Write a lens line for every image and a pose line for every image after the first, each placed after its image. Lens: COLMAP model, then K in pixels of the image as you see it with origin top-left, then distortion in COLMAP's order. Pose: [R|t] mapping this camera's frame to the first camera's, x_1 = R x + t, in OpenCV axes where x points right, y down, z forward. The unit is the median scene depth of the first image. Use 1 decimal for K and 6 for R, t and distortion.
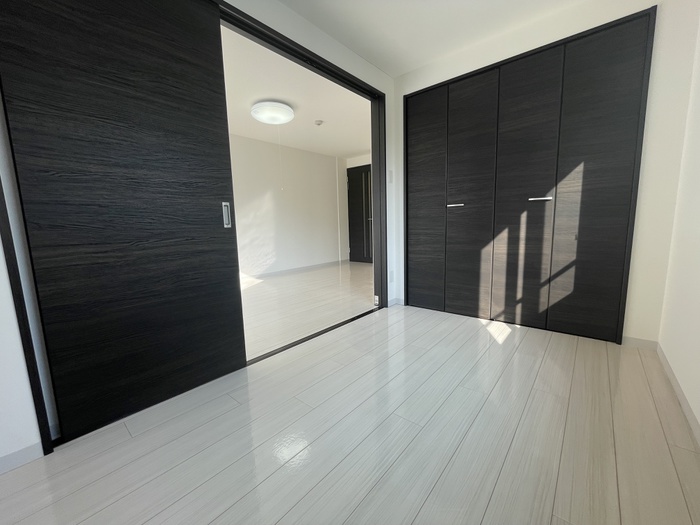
lens RADIAL K [[284.0, 0, 350.0], [0, 284.0, 262.5], [0, 0, 1]] dist [-0.000947, -0.000127]
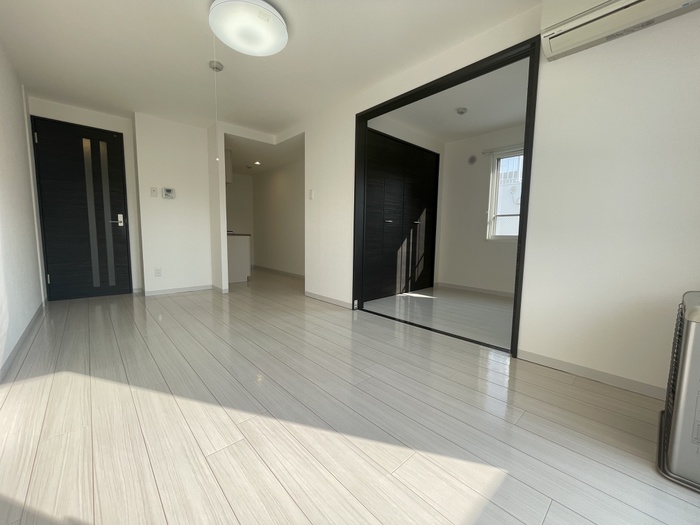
lens RADIAL K [[284.0, 0, 350.0], [0, 284.0, 262.5], [0, 0, 1]] dist [-0.000947, -0.000127]
pose [[0.116630, -0.066478, 0.990948, -1.157102], [0.119036, 0.991501, 0.052506, -0.097479], [-0.986016, 0.111835, 0.123552, 1.083821]]
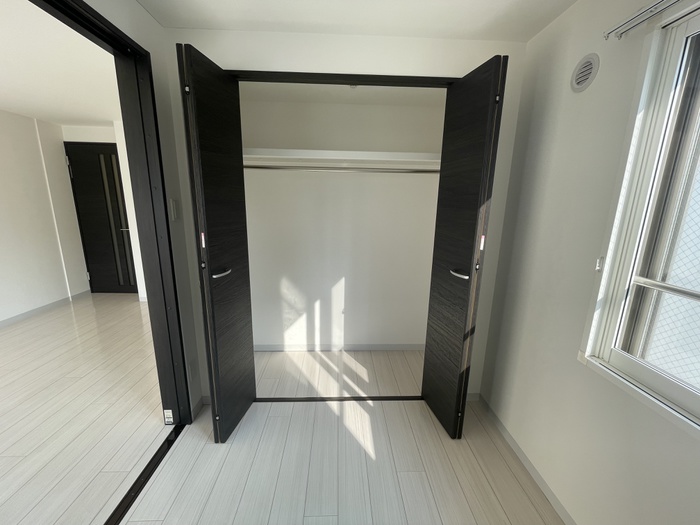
lens RADIAL K [[284.0, 0, 350.0], [0, 284.0, 262.5], [0, 0, 1]] dist [-0.000947, -0.000127]
pose [[0.732347, -0.102285, 0.673206, 0.006327], [0.052204, 0.994178, 0.094263, -0.273645], [-0.678928, -0.033890, 0.733423, 0.404324]]
